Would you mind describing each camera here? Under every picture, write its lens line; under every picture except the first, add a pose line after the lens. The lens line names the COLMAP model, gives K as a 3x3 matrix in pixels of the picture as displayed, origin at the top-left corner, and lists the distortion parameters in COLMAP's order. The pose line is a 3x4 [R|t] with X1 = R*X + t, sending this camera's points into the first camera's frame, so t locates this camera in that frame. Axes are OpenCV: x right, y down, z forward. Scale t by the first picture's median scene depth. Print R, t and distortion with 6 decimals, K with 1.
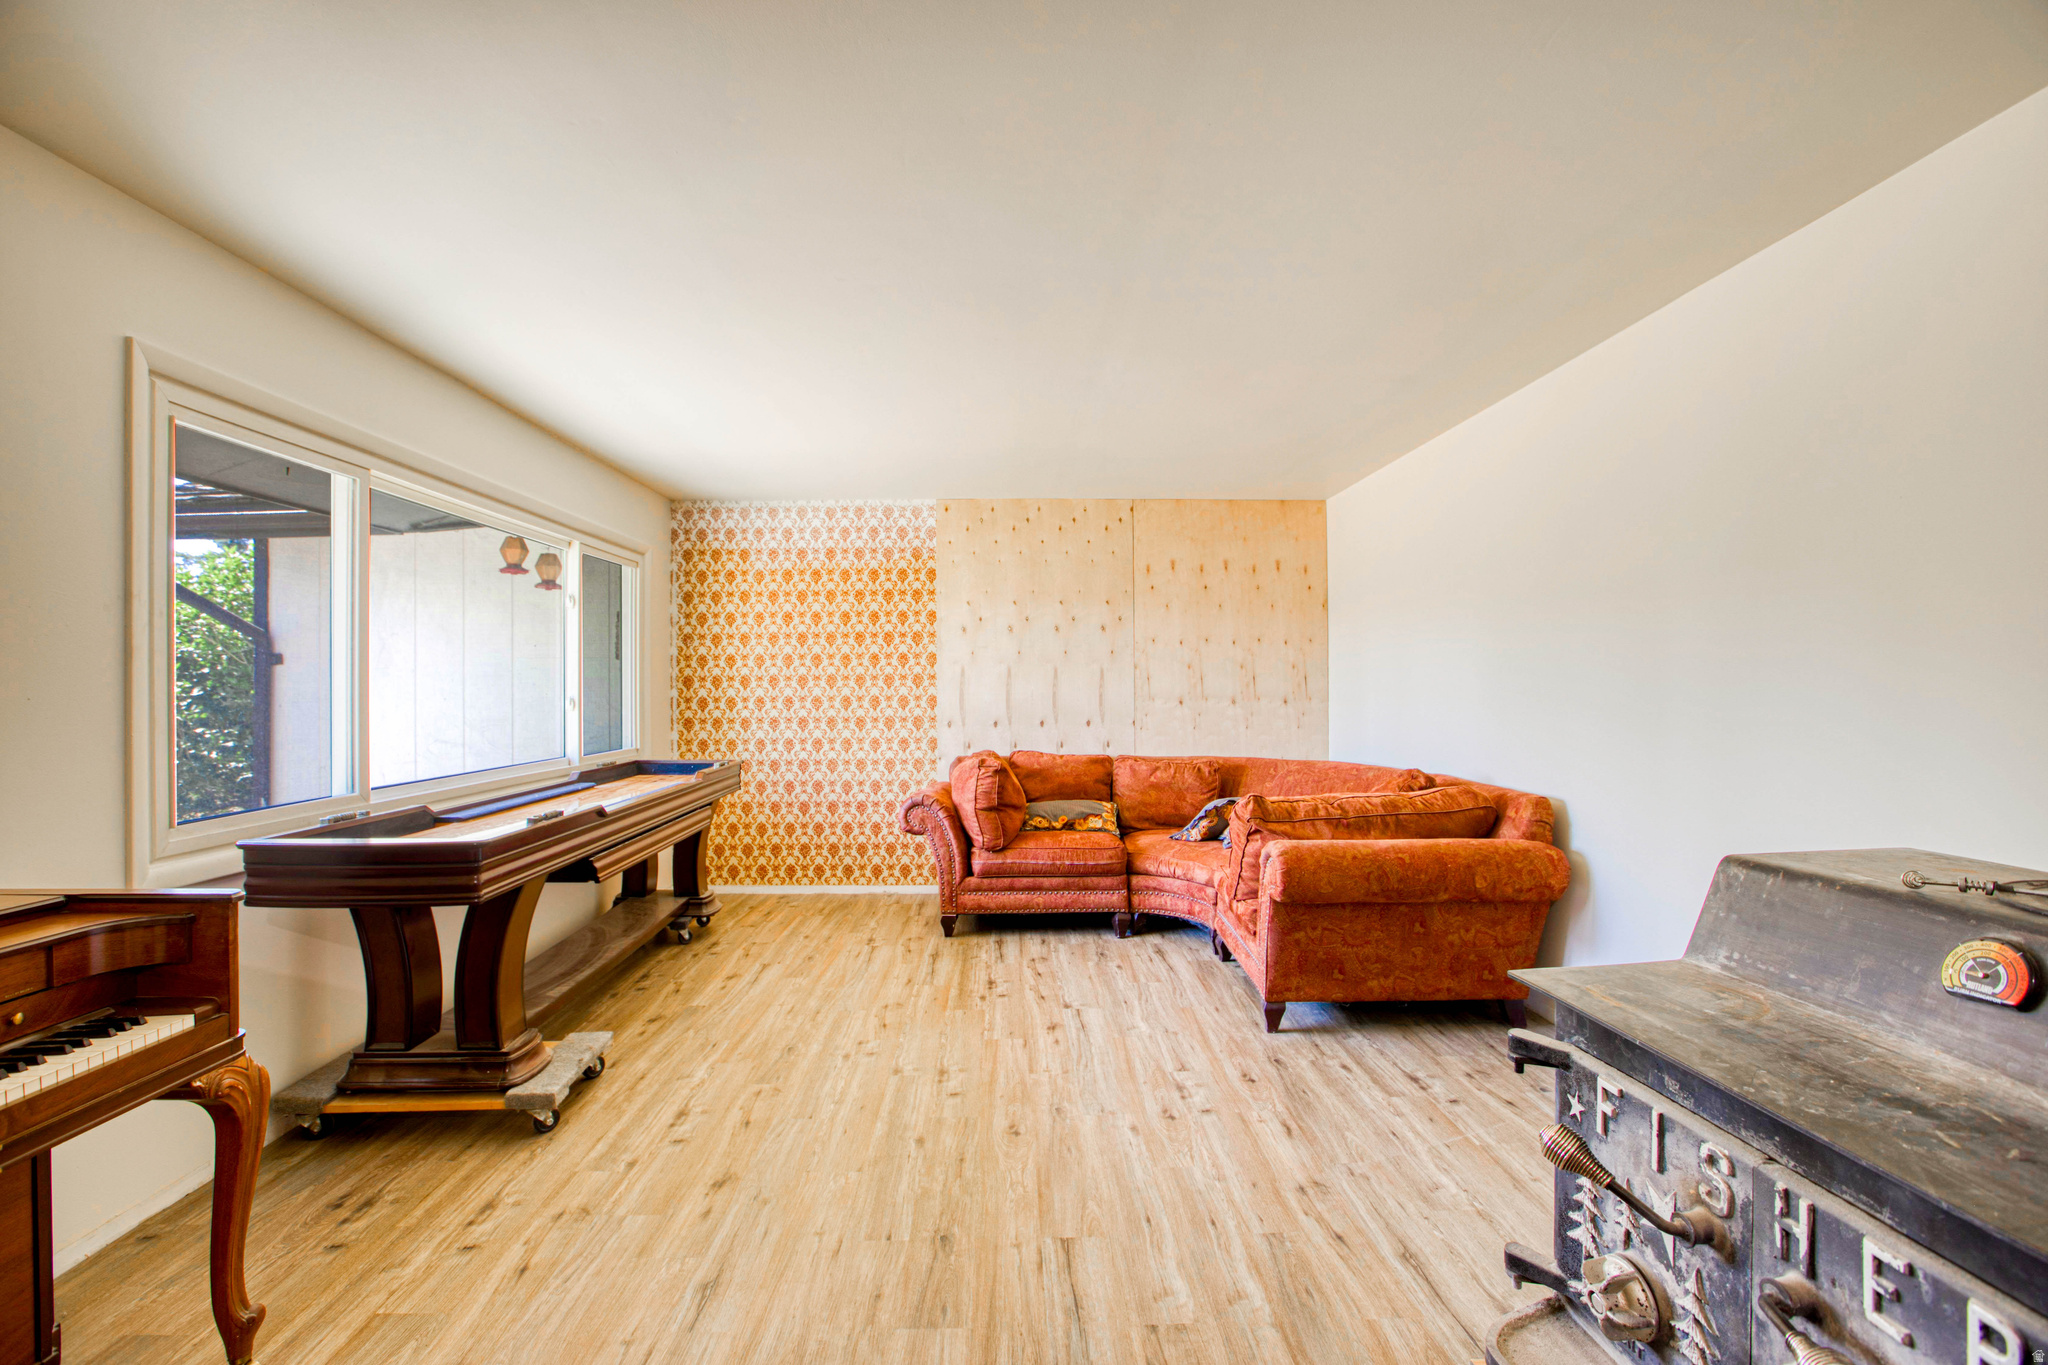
lens RADIAL K [[932.2, 0, 1024.0], [0, 932.2, 682.5], [0, 0, 1]] dist [-0.050962, 0.013780]
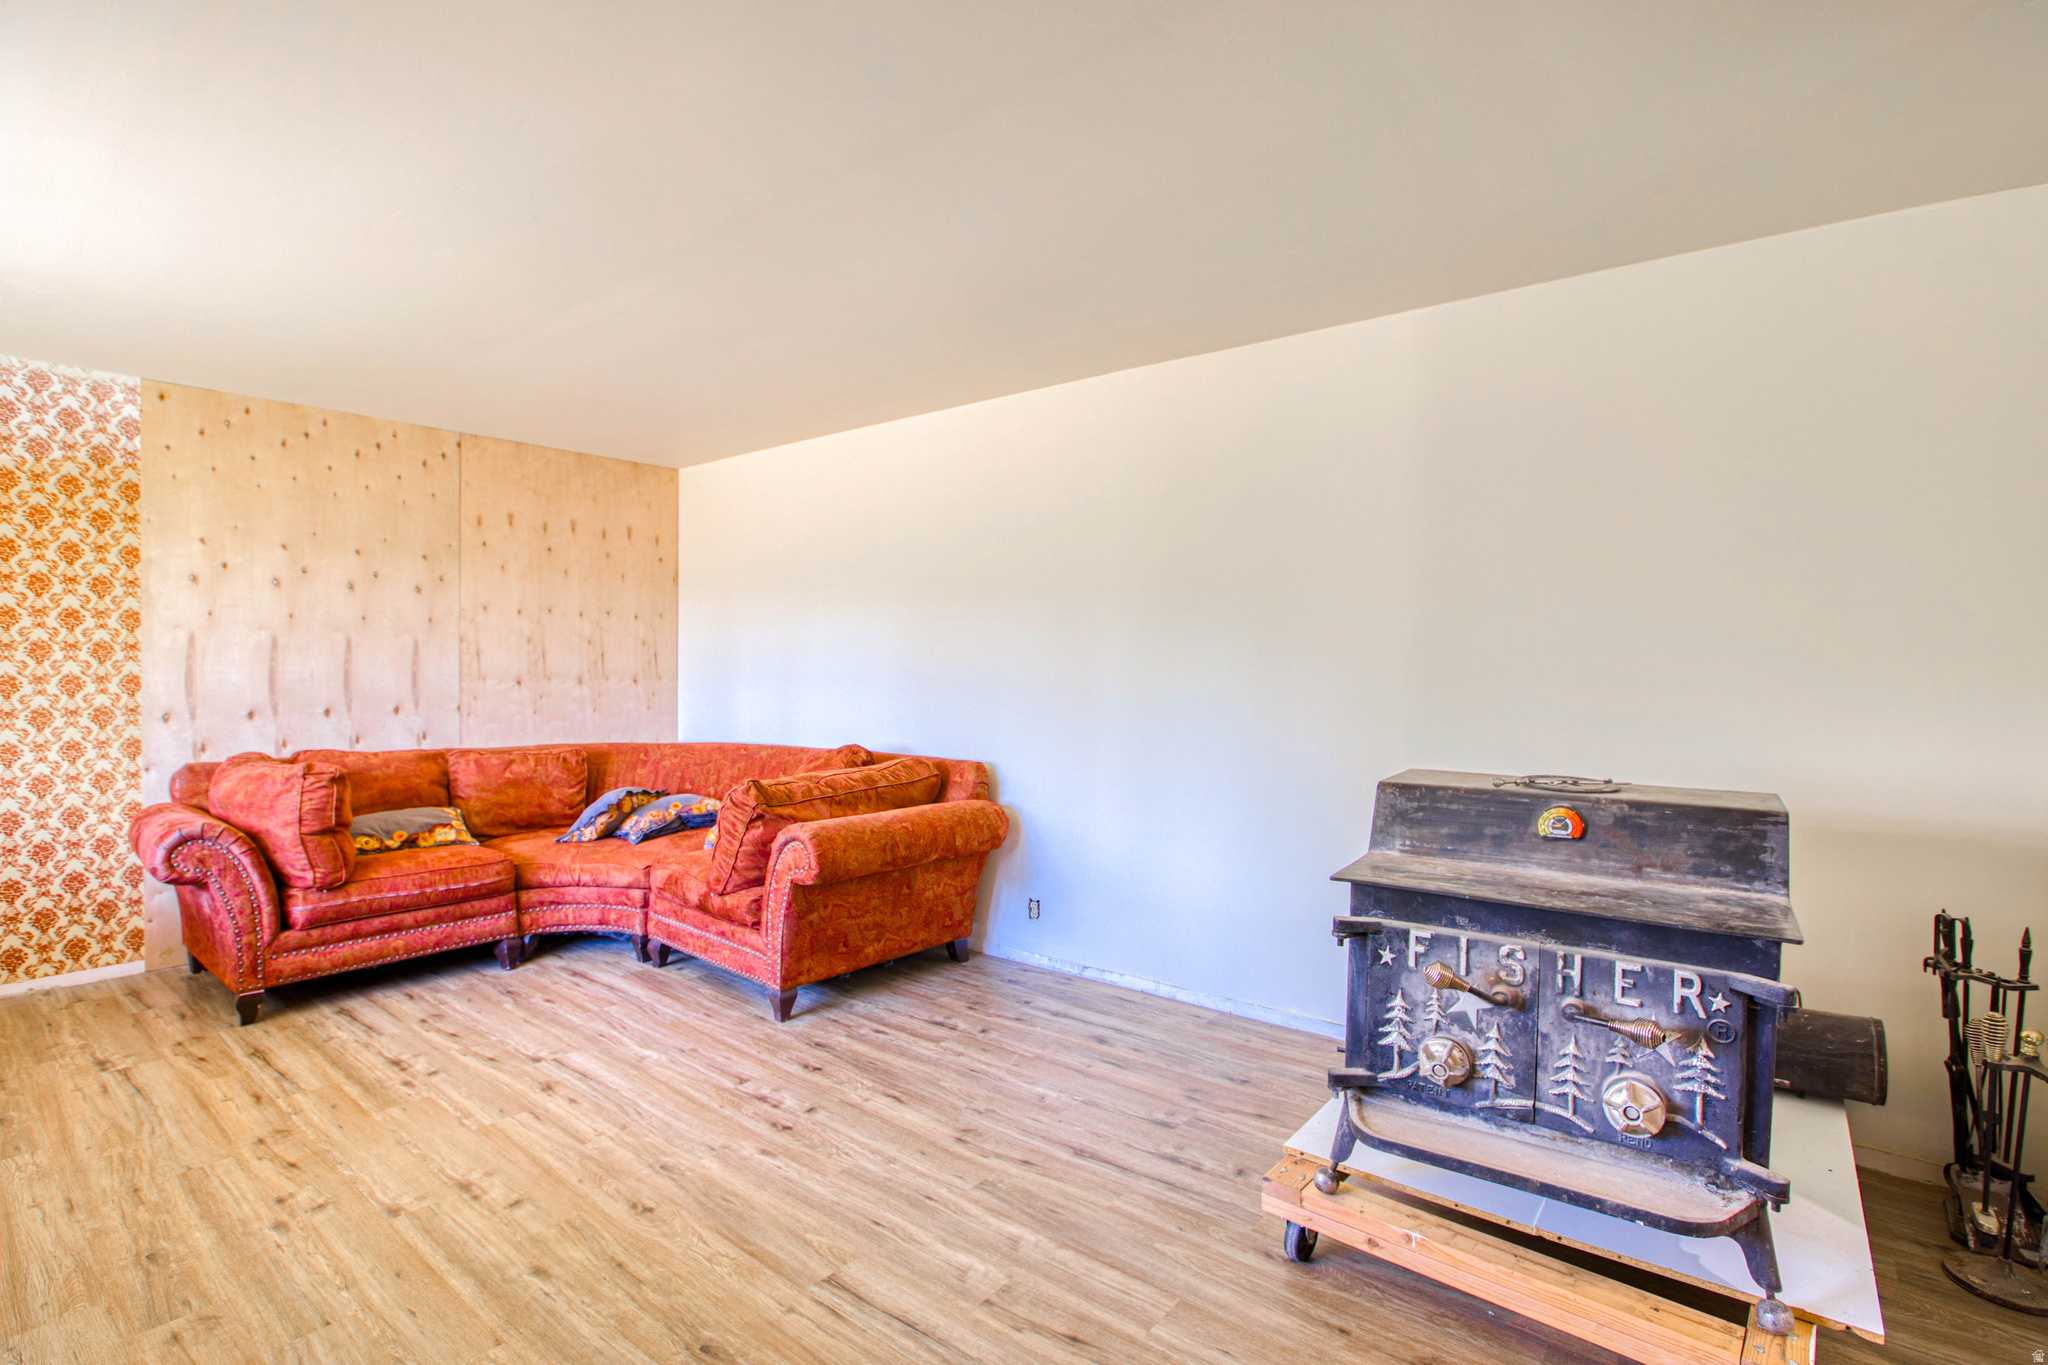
lens RADIAL K [[967.4, 0, 1019.1], [0, 967.4, 662.4], [0, 0, 1]] dist [-0.070959, 0.033175]
pose [[0.642541, 0.007464, 0.766215, -0.267472], [-0.011512, 0.999934, -0.000087, -0.002703], [-0.766164, -0.008765, 0.642585, 0.125021]]
